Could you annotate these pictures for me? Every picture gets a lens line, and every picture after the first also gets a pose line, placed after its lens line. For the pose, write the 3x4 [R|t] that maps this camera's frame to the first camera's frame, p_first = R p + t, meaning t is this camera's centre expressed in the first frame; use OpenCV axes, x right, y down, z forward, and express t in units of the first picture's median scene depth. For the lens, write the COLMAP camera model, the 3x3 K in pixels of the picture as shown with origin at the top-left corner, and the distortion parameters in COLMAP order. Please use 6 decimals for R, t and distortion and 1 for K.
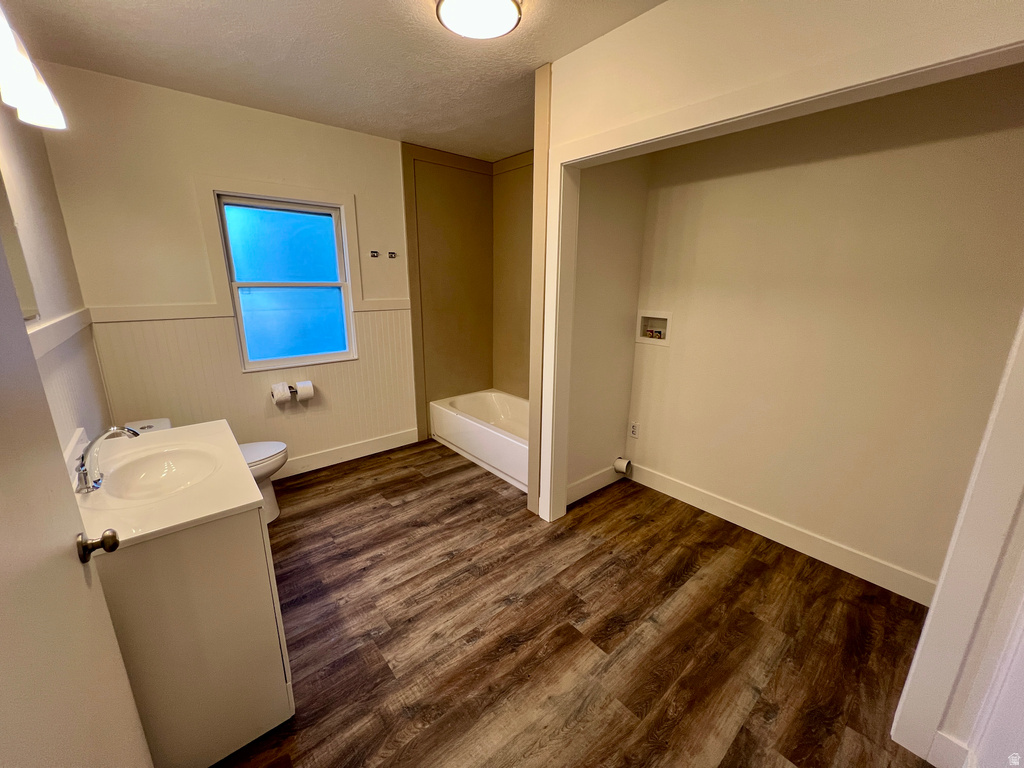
lens RADIAL K [[408.3, 0, 510.9], [0, 408.3, 379.9], [0, 0, 1]] dist [-0.002043, 0.000161]
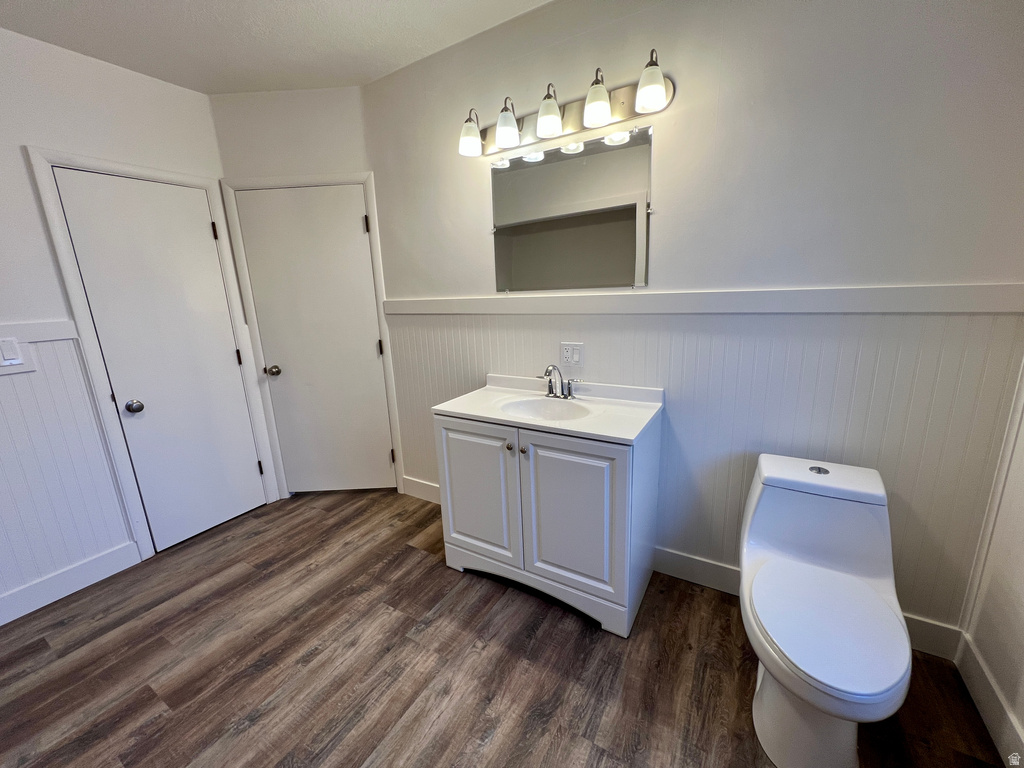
lens RADIAL K [[408.3, 0, 511.2], [0, 408.3, 383.4], [0, 0, 1]] dist [-0.002043, 0.000161]
pose [[-0.947012, 0.104412, -0.303754, -0.211558], [-0.042651, 0.896438, 0.441111, -0.234062], [0.318354, 0.430693, -0.844484, 1.142965]]
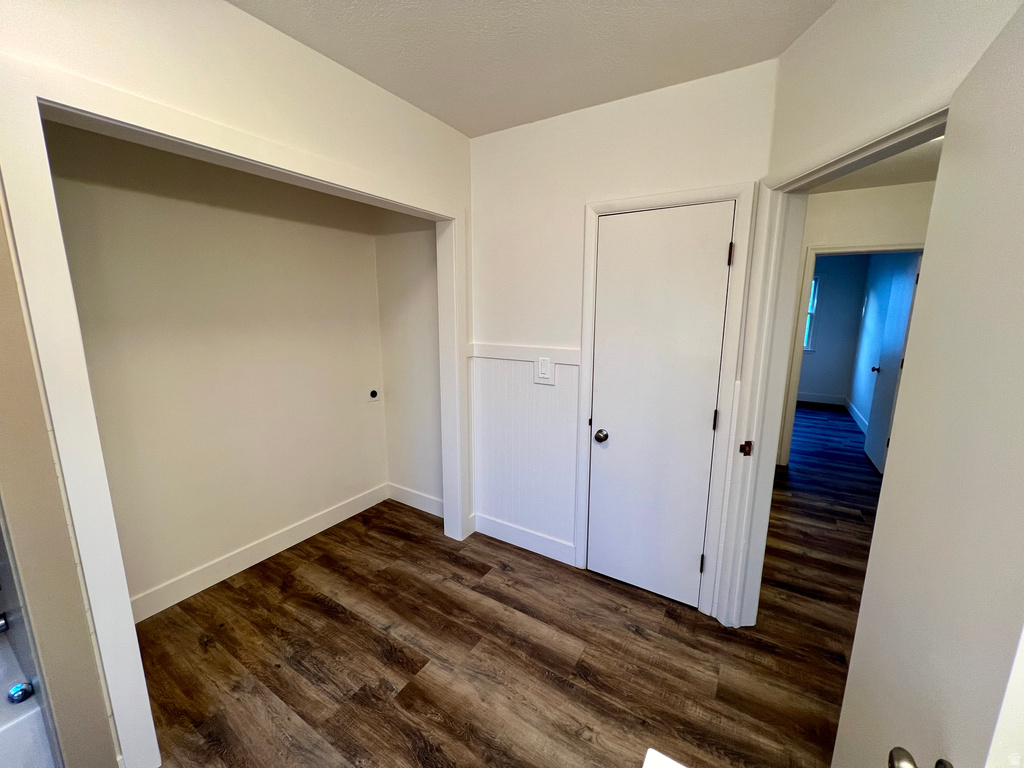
lens RADIAL K [[408.3, 0, 510.6], [0, 408.3, 381.6], [0, 0, 1]] dist [-0.002043, 0.000161]
pose [[-0.302889, -0.178864, 0.936091, -0.468180], [0.227324, 0.940319, 0.253227, -0.162950], [-0.925517, 0.289496, -0.244152, 0.563161]]
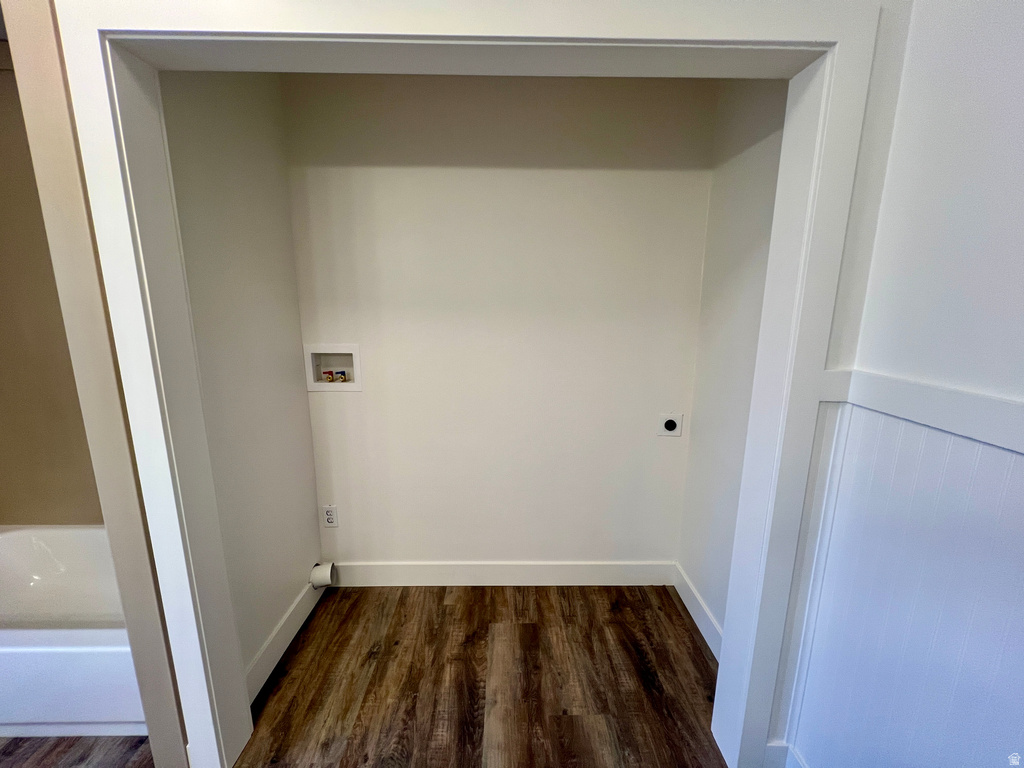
lens RADIAL K [[408.3, 0, 510.9], [0, 408.3, 380.8], [0, 0, 1]] dist [-0.002043, 0.000161]
pose [[0.638605, -0.149818, 0.754810, 0.016001], [0.188203, 0.981485, 0.035582, -0.081646], [-0.746166, 0.119334, 0.654978, 0.357548]]
